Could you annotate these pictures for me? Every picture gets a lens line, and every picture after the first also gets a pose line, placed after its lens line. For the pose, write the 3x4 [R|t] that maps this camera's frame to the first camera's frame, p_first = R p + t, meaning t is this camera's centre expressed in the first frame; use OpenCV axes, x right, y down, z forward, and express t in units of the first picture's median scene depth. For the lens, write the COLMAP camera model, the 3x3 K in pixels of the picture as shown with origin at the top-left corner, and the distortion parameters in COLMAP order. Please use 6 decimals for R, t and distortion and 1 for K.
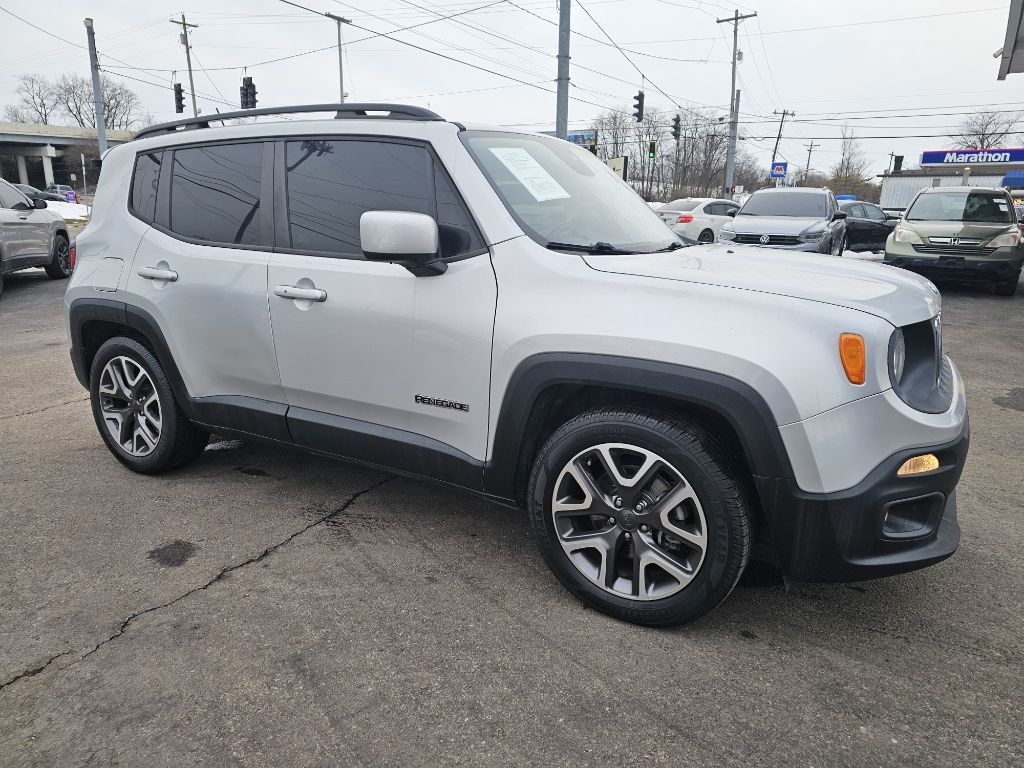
lens RADIAL K [[680.3, 0, 512.1], [0, 680.3, 382.6], [0, 0, 1]] dist [0.053771, -0.033628]
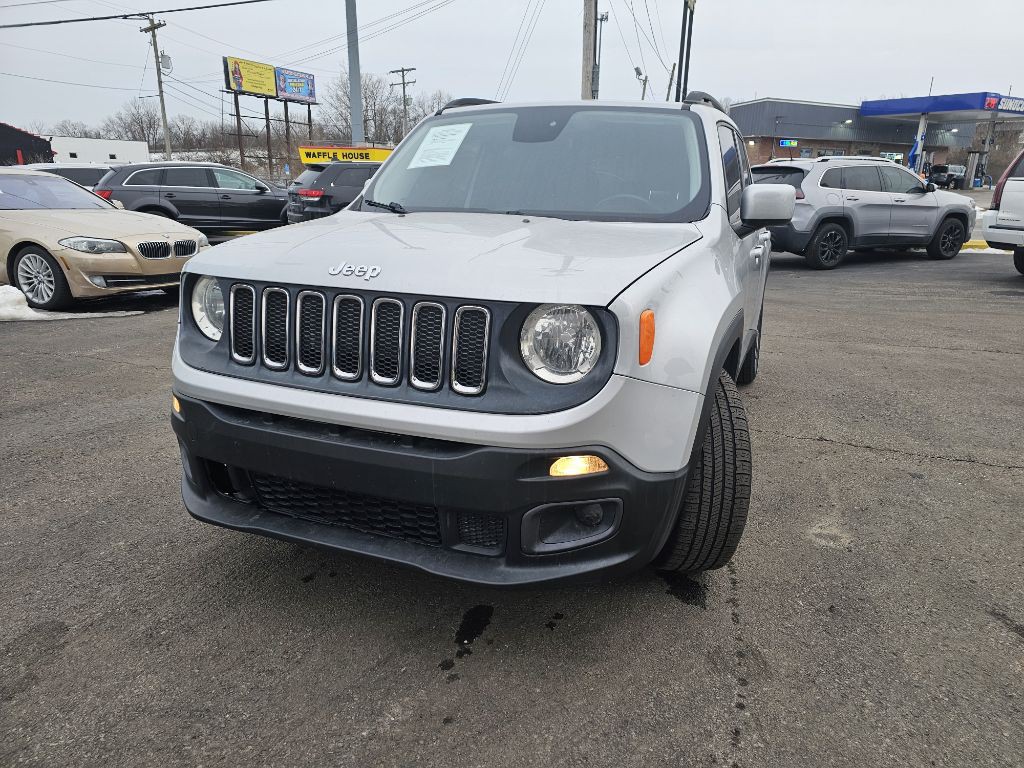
lens RADIAL K [[680.3, 0, 527.1], [0, 680.3, 375.5], [0, 0, 1]] dist [0.053771, -0.033628]
pose [[0.162575, 0.257194, -0.952586, 1.199147], [-0.253082, 0.944002, 0.211683, -0.203636], [0.953687, 0.206668, 0.218563, 0.899305]]
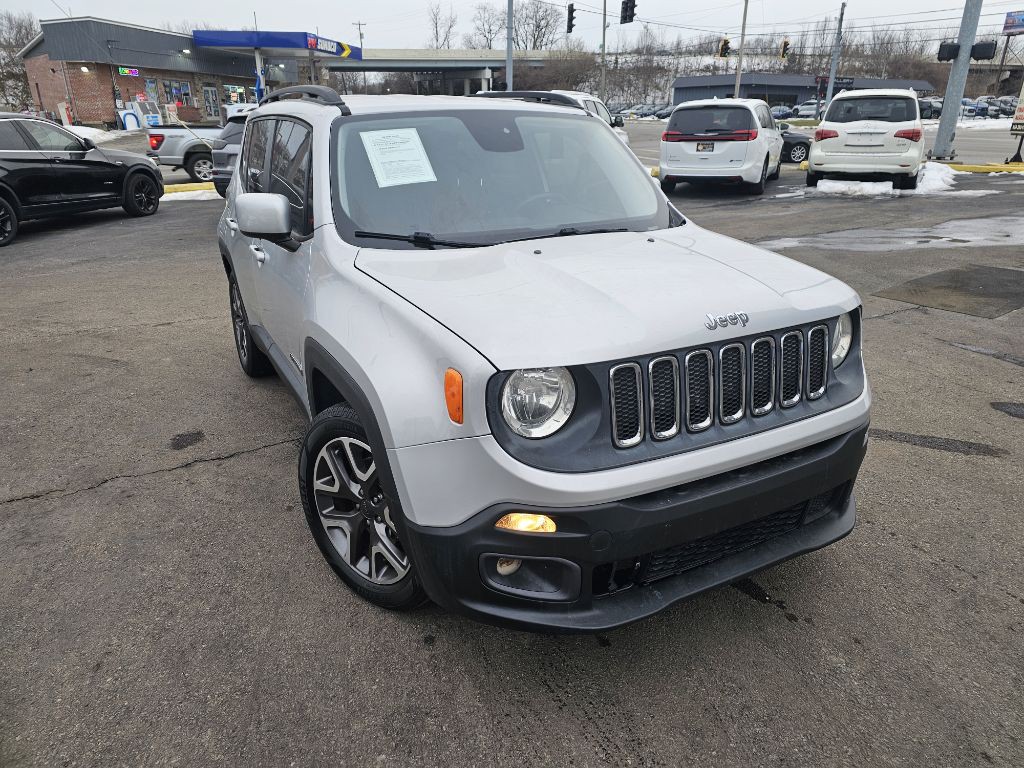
lens RADIAL K [[680.3, 0, 519.3], [0, 680.3, 375.4], [0, 0, 1]] dist [0.053771, -0.033628]
pose [[0.857873, 0.168072, -0.485598, 0.688523], [-0.113794, 0.983672, 0.139430, -0.136108], [0.501103, -0.064355, 0.862991, 0.170304]]
